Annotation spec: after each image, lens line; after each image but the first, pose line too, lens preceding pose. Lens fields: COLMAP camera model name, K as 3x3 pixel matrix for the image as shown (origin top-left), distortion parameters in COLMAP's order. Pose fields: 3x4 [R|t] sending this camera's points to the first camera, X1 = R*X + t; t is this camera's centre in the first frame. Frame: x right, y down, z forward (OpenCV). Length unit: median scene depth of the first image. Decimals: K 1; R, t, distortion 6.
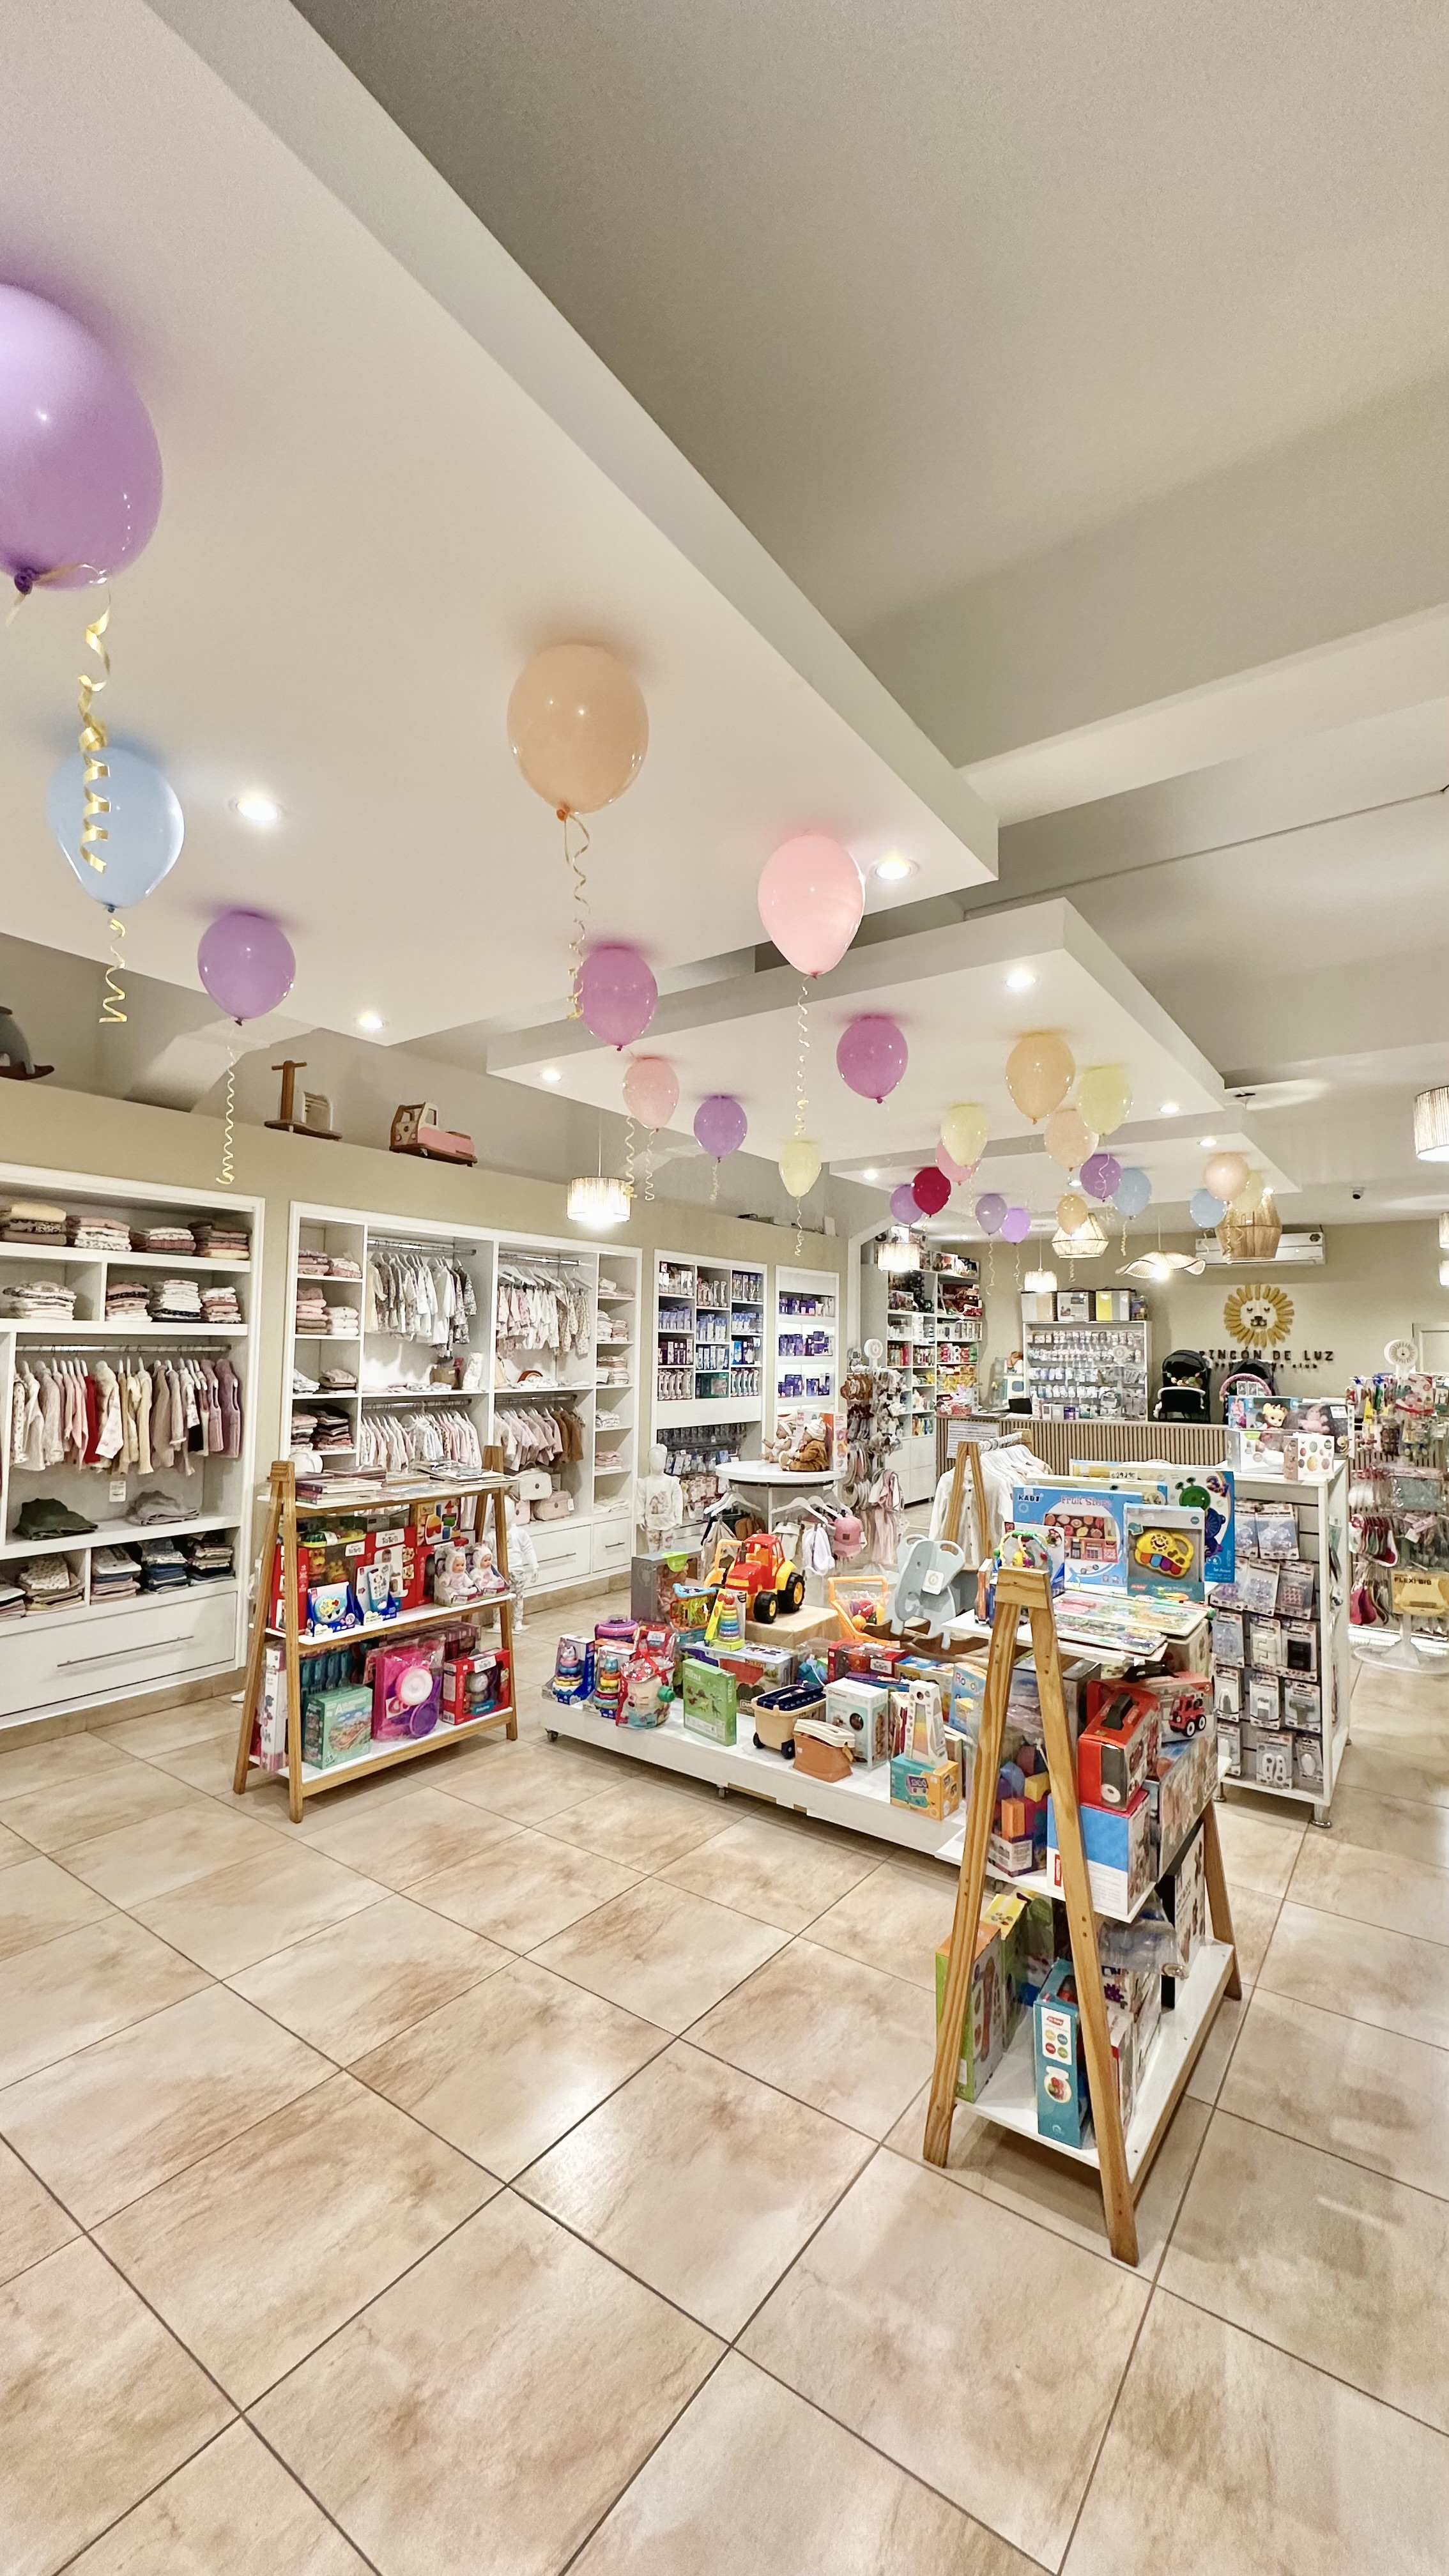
lens RADIAL K [[1032.7, 0, 723.4], [0, 1032.7, 1292.4], [0, 0, 1]] dist [-0.000245, -0.000002]
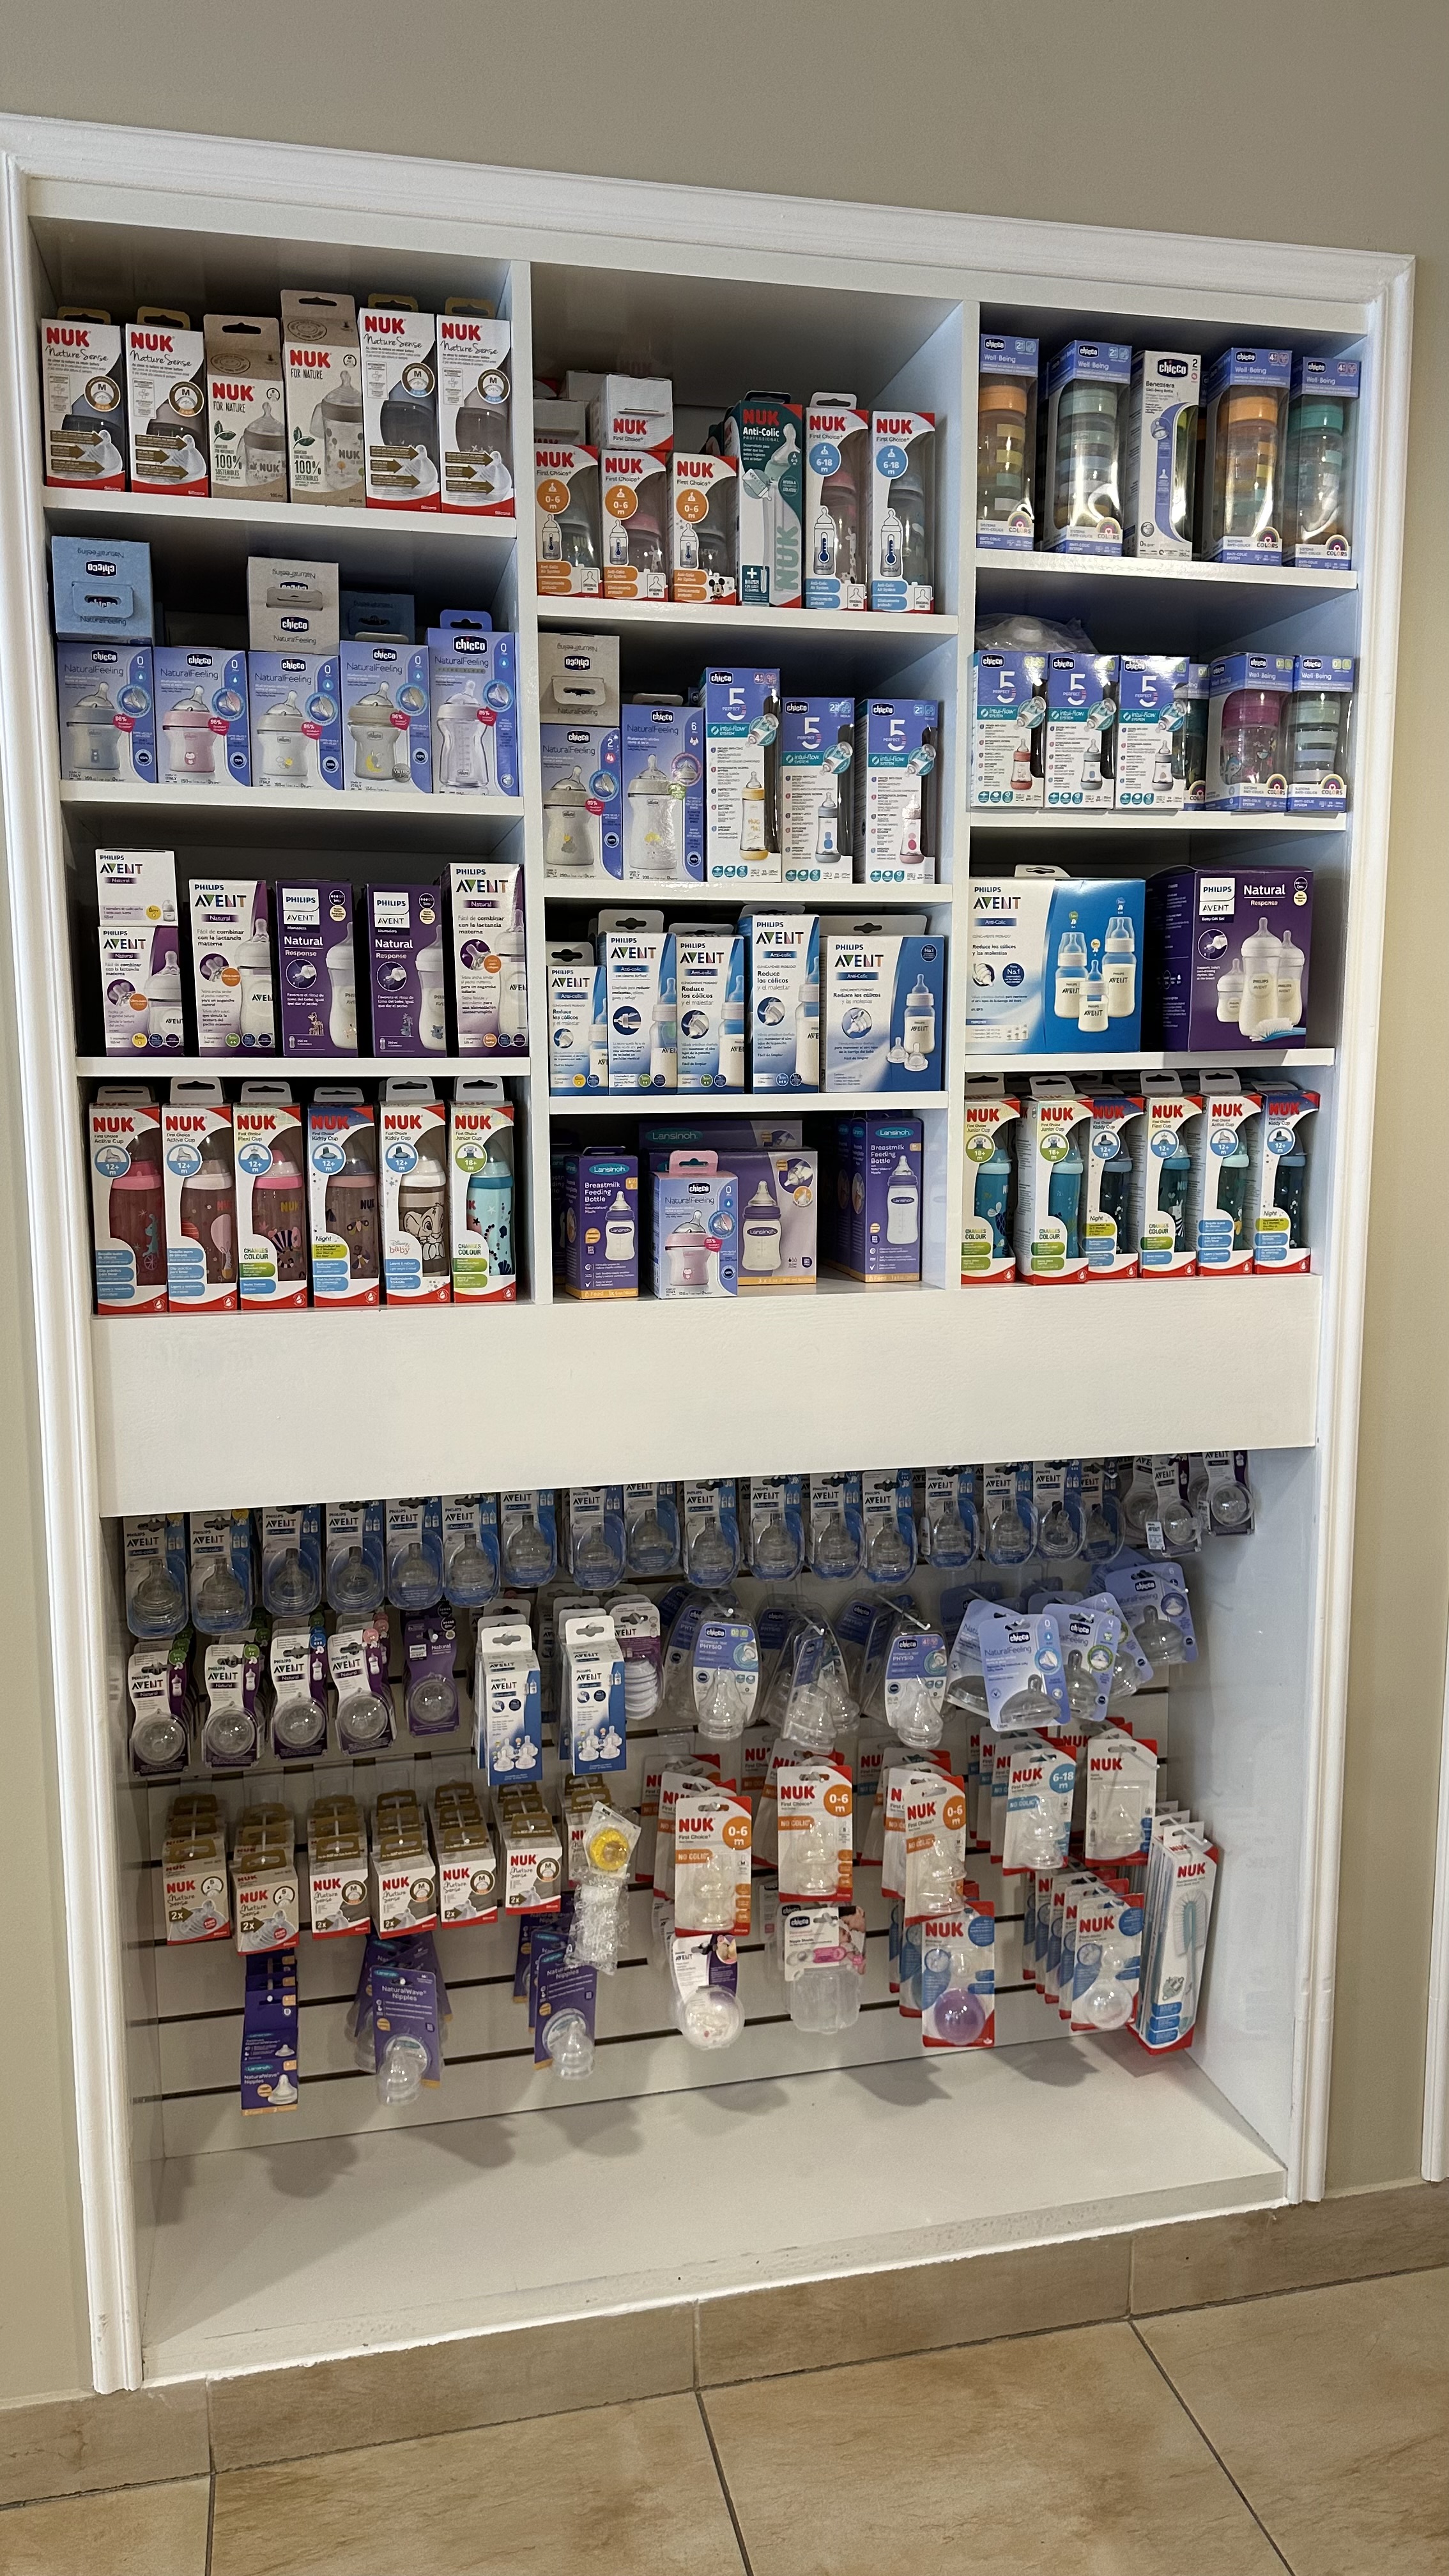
lens RADIAL K [[1836.3, 0, 723.3], [0, 1836.3, 1288.4], [0, 0, 1]] dist [0.000345, 0.000022]
pose [[0.746878, 0.066282, -0.661650, 0.145947], [0.054694, 0.985525, 0.160466, 0.060863], [0.662708, -0.156037, 0.732441, 0.810240]]
